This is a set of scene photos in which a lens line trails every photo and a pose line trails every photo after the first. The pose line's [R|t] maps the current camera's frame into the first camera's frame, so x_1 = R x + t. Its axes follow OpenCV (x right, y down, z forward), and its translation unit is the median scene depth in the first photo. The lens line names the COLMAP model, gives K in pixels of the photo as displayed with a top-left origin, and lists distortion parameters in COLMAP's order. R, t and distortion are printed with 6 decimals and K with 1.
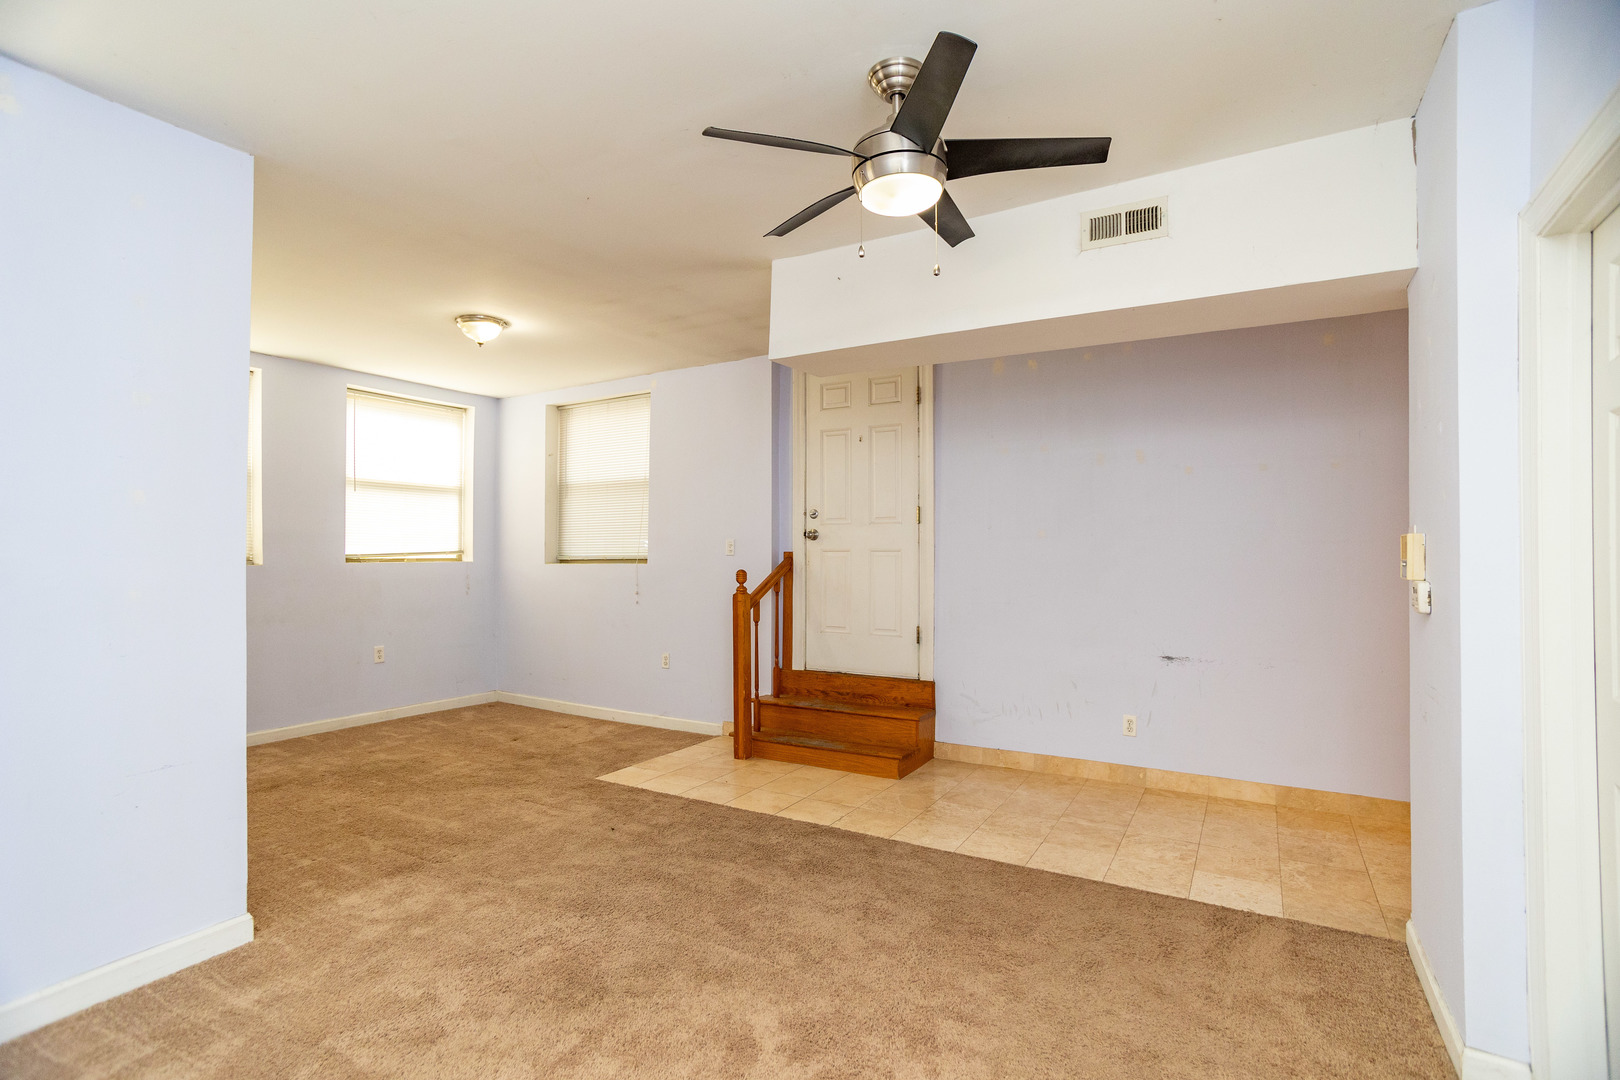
lens RADIAL K [[793.3, 0, 811.4], [0, 793.3, 547.3], [0, 0, 1]] dist [-0.029186, 0.010065]
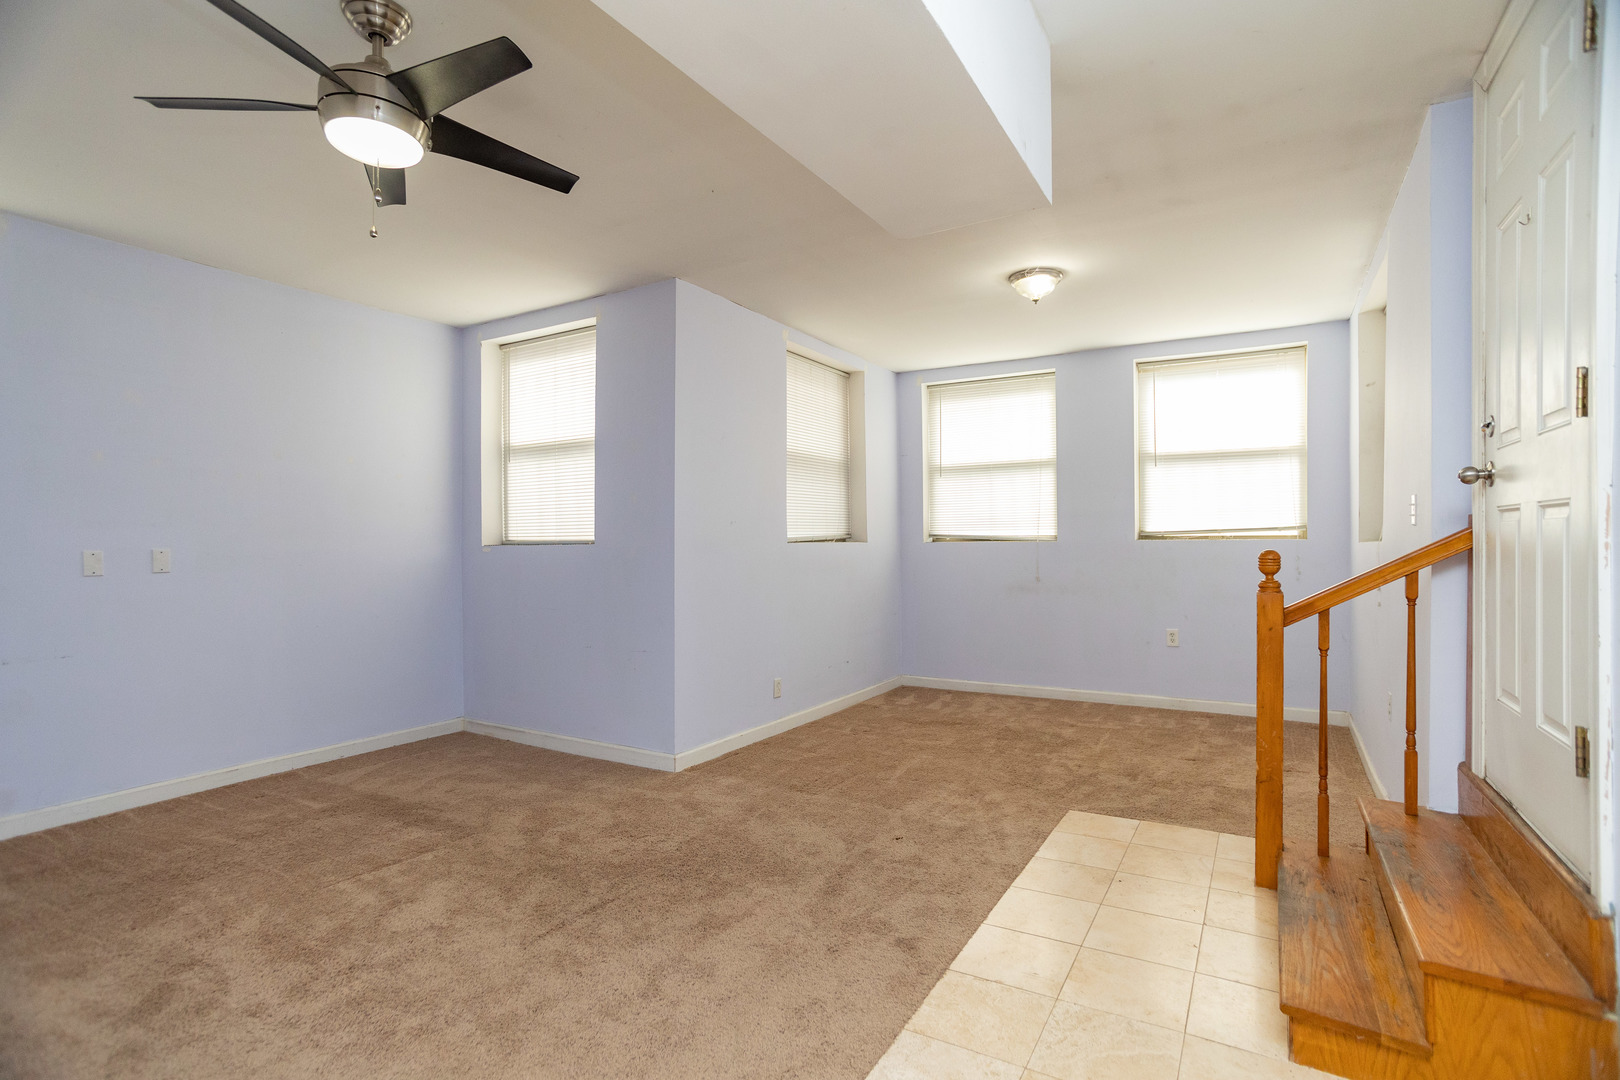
lens RADIAL K [[793.3, 0, 808.1], [0, 793.3, 537.9], [0, 0, 1]] dist [-0.029186, 0.010065]
pose [[-0.000370, -0.001904, -0.999998, 0.407279], [0.009044, 0.999957, -0.001907, 0.015585], [0.999959, -0.009045, -0.000353, 0.588225]]
